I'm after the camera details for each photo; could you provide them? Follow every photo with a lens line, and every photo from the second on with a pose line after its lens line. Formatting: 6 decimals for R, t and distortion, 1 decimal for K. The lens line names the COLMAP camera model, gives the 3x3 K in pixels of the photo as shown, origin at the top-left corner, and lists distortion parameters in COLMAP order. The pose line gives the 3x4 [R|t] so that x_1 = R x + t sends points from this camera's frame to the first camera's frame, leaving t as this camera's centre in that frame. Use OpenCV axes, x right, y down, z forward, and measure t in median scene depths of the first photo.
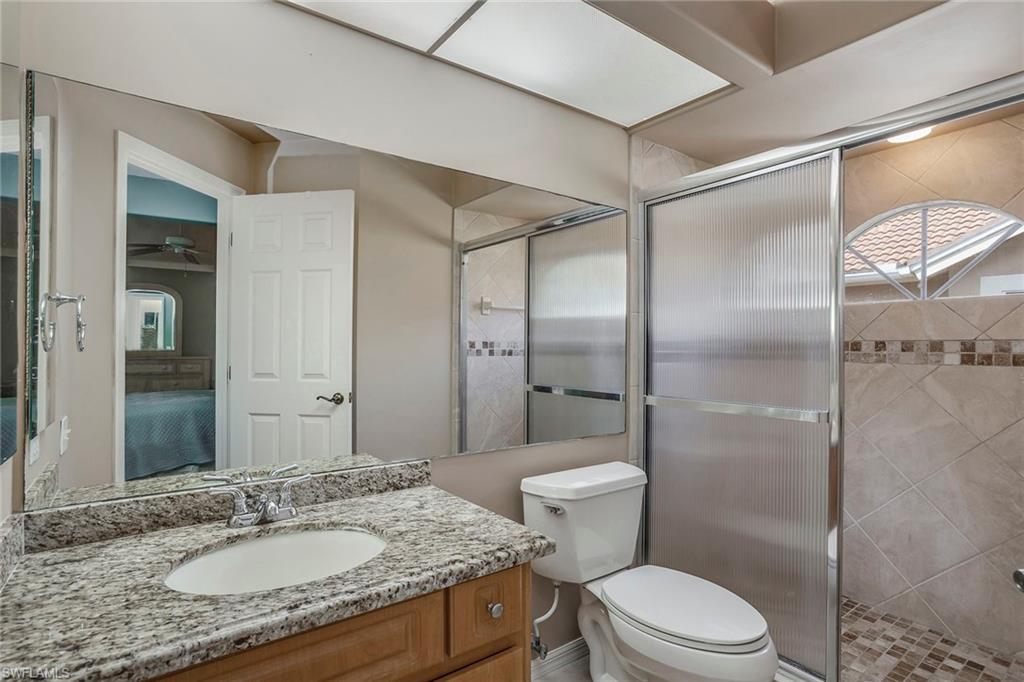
lens RADIAL K [[521.7, 0, 511.9], [0, 521.7, 340.3], [0, 0, 1]] dist [-0.041710, 0.016506]
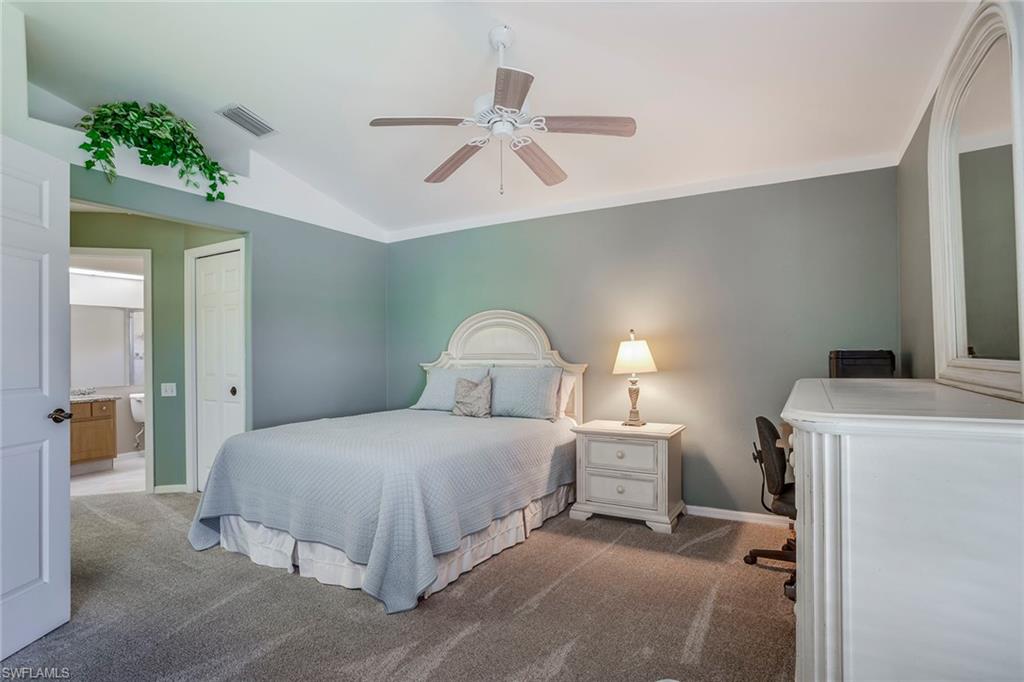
lens RADIAL K [[521.7, 0, 517.7], [0, 521.7, 341.6], [0, 0, 1]] dist [-0.041710, 0.016506]
pose [[0.909584, -0.009333, 0.415415, 1.282633], [0.011945, 0.999922, -0.003689, -0.049667], [-0.415348, 0.008318, 0.909624, -4.250984]]
